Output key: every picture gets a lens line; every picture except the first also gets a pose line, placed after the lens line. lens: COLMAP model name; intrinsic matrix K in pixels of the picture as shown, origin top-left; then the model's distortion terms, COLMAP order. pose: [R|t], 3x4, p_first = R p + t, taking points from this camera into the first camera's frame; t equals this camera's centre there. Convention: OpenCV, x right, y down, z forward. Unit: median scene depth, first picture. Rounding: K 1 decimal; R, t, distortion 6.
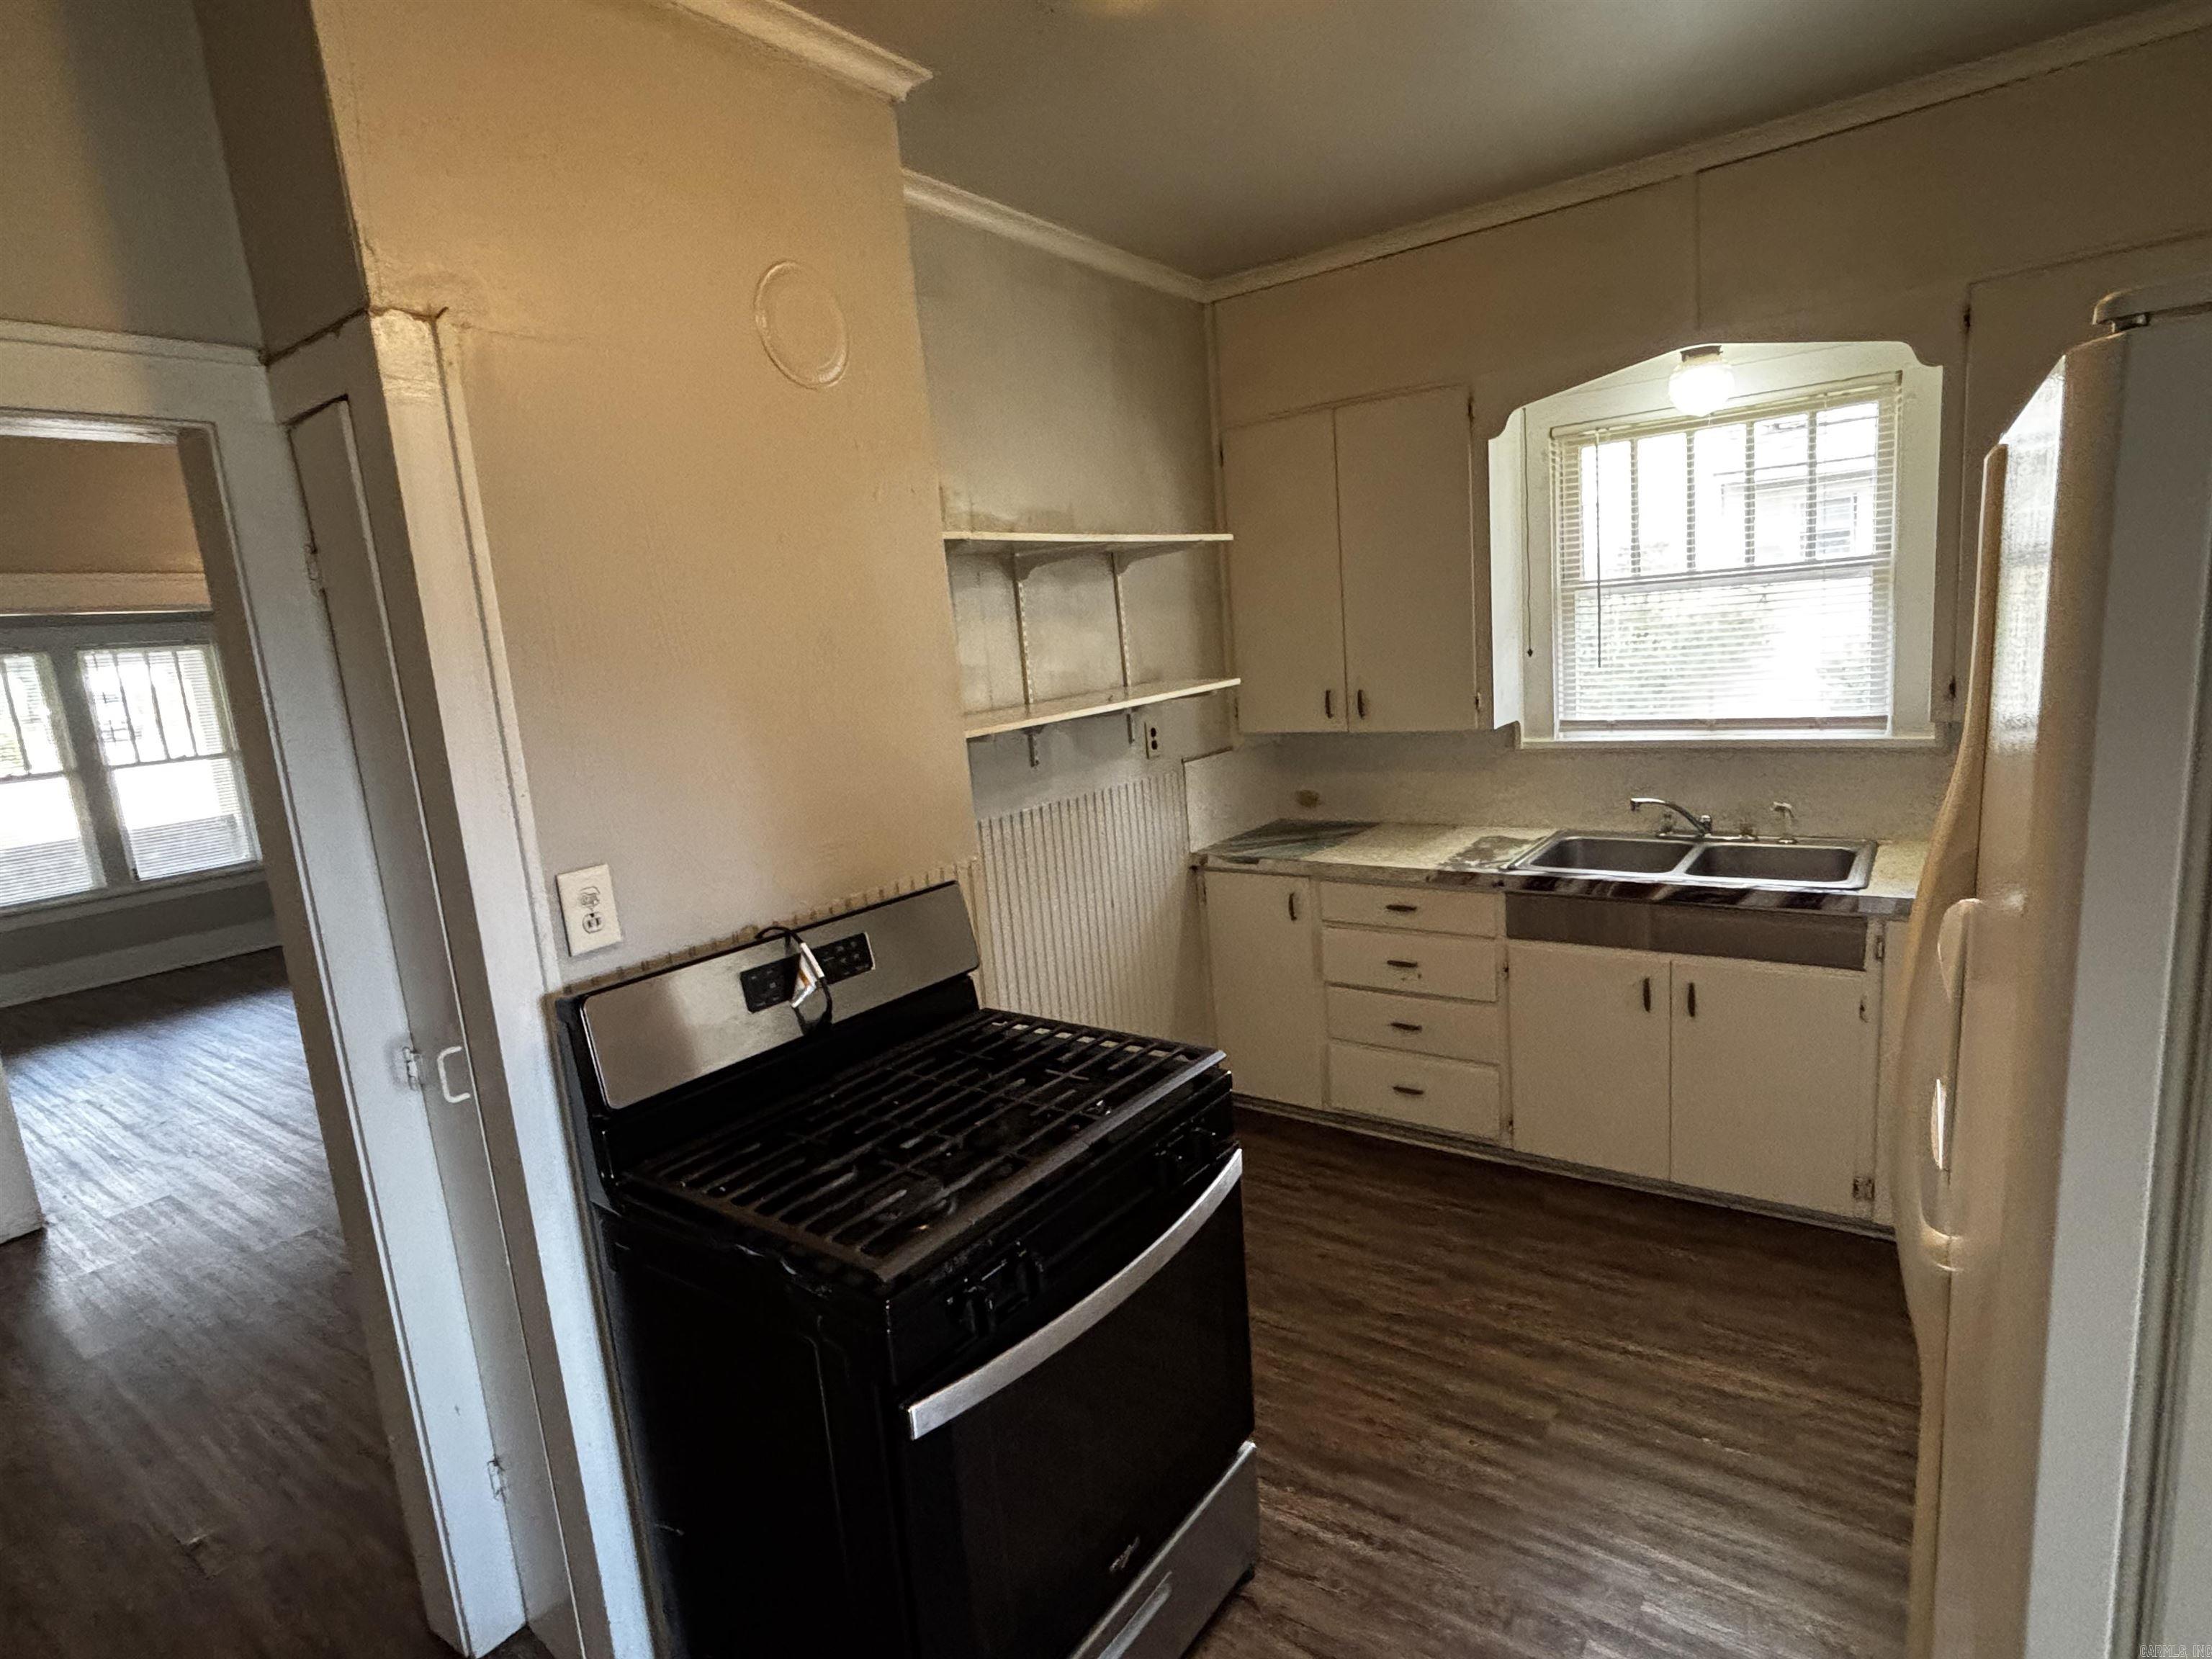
lens RADIAL K [[1127.9, 0, 1106.4], [0, 1127.9, 832.9], [0, 0, 1]] dist [-0.005585, -0.005837]
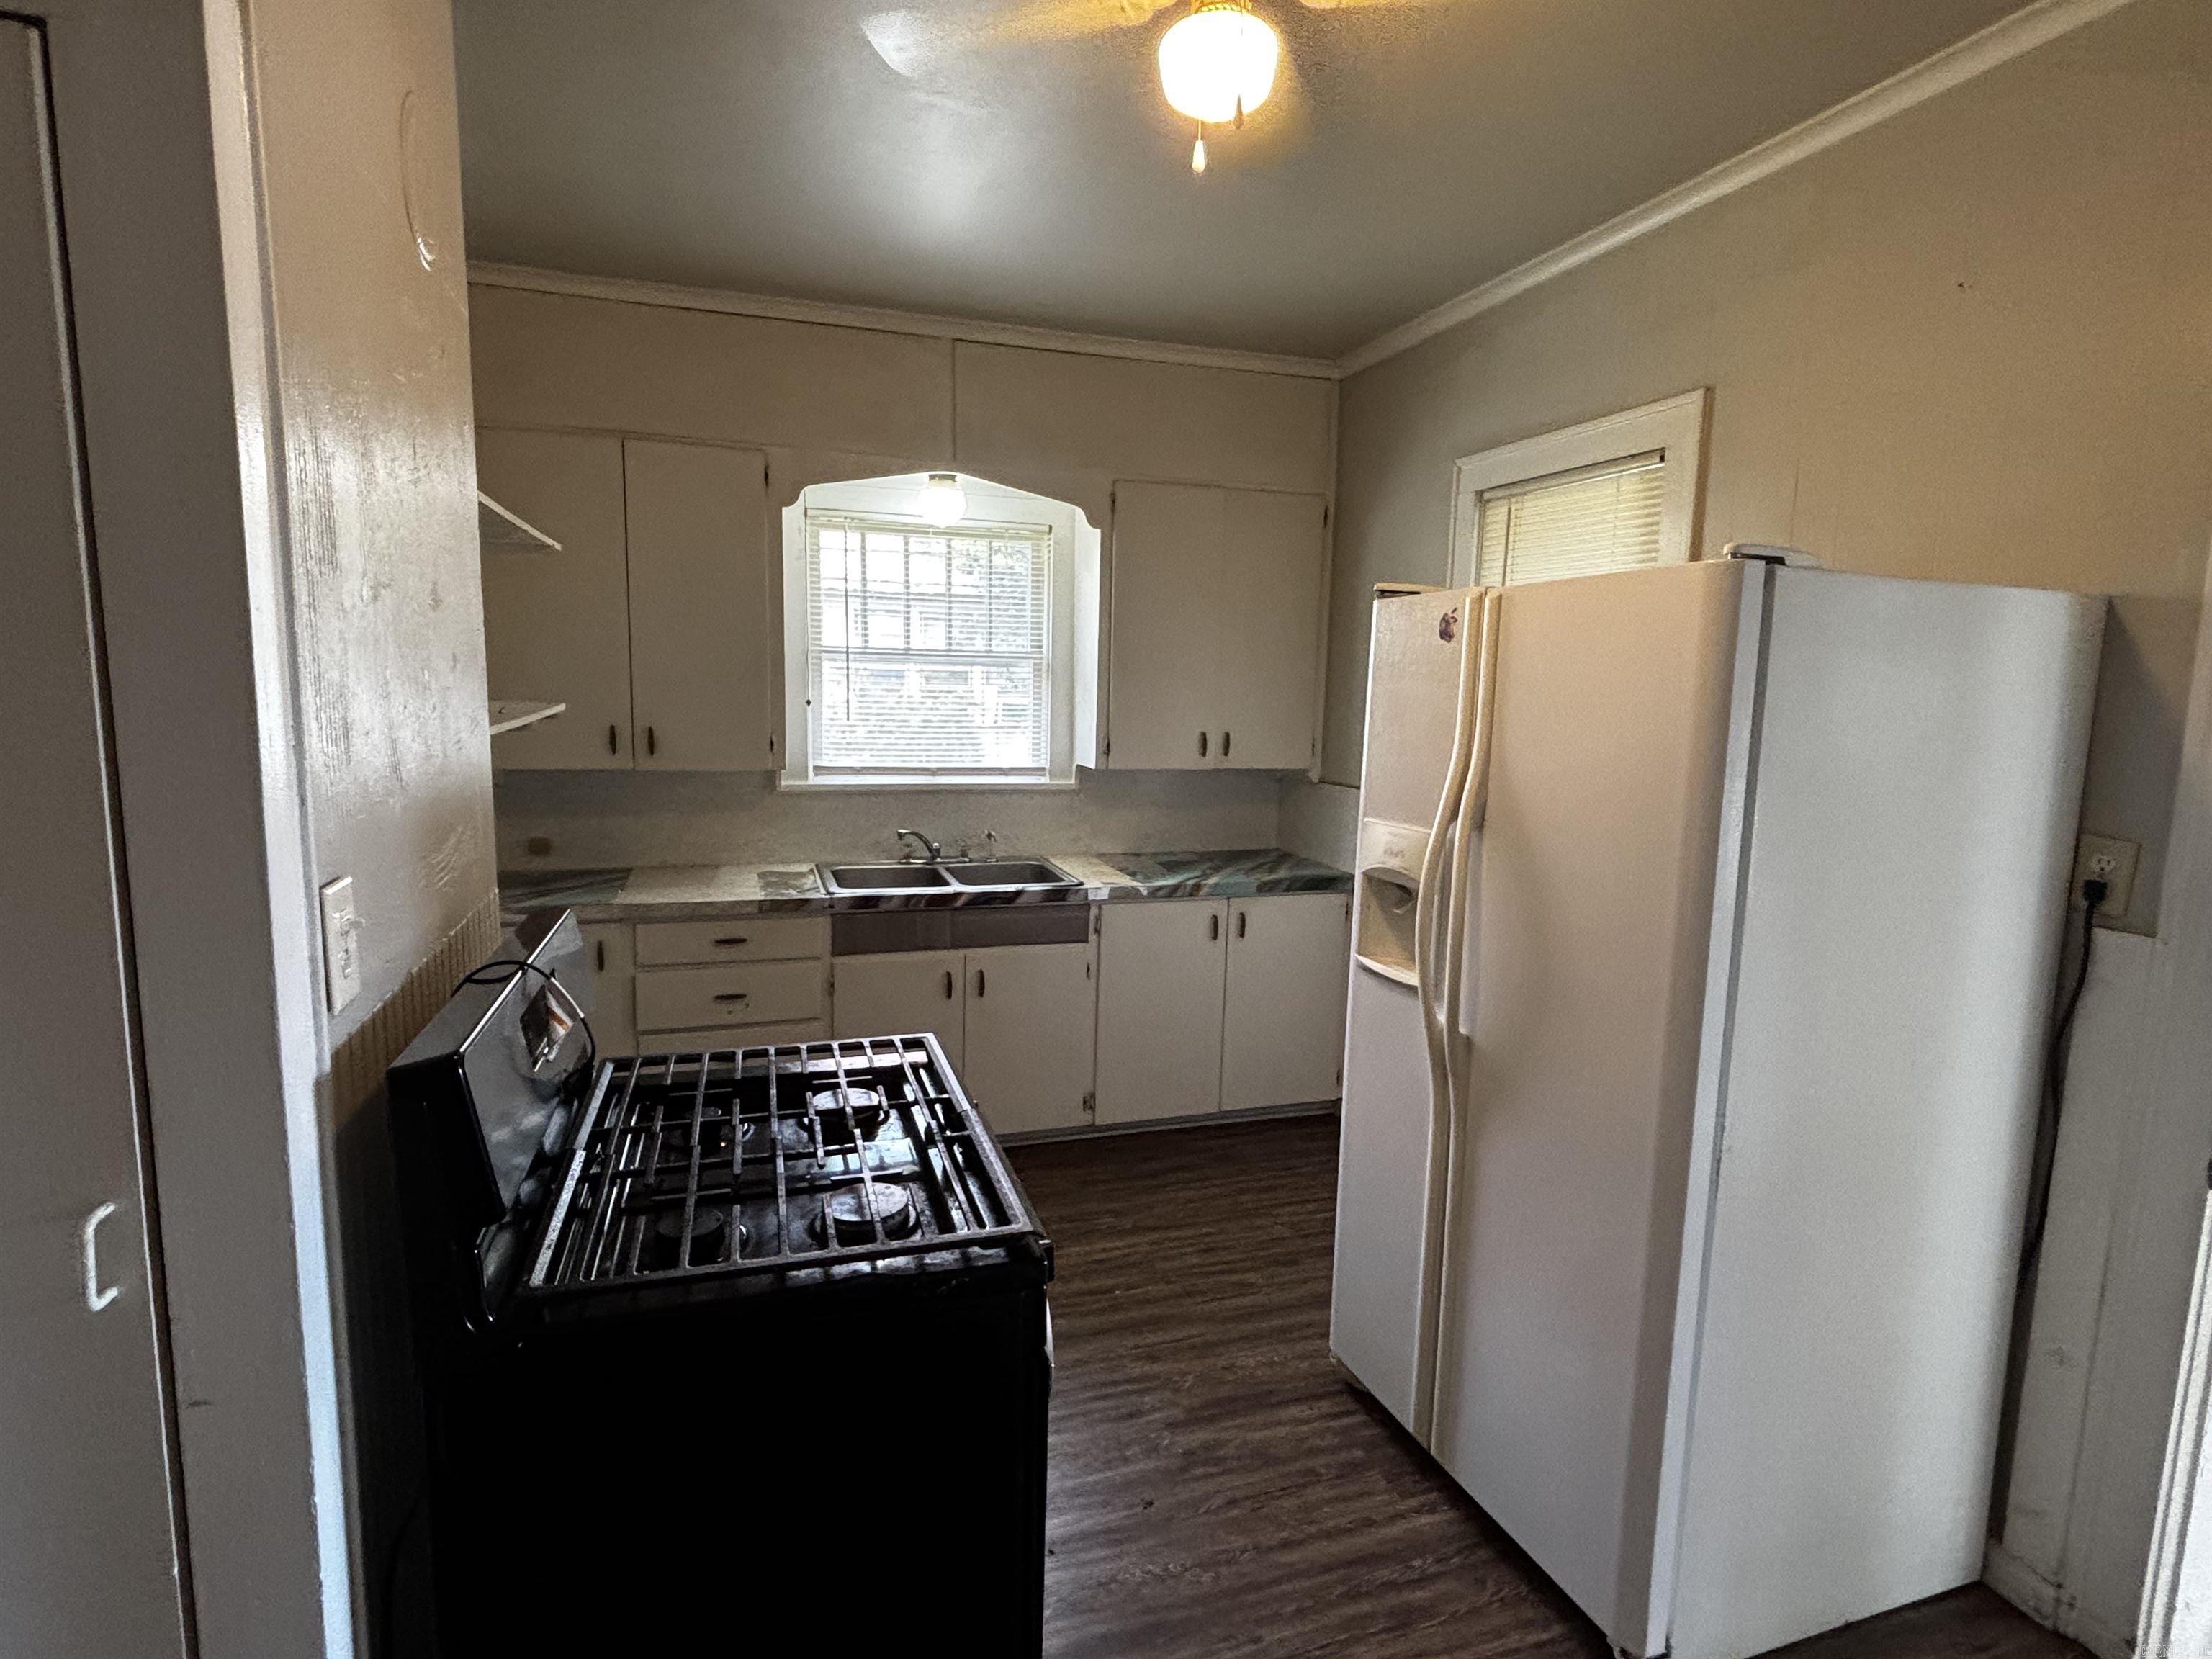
lens RADIAL K [[1127.9, 0, 1107.6], [0, 1127.9, 830.9], [0, 0, 1]] dist [-0.005585, -0.005837]
pose [[0.574947, -0.011686, 0.818107, -0.391078], [0.073854, 0.996557, -0.037668, 0.032686], [-0.814851, 0.082078, 0.573831, 0.137585]]
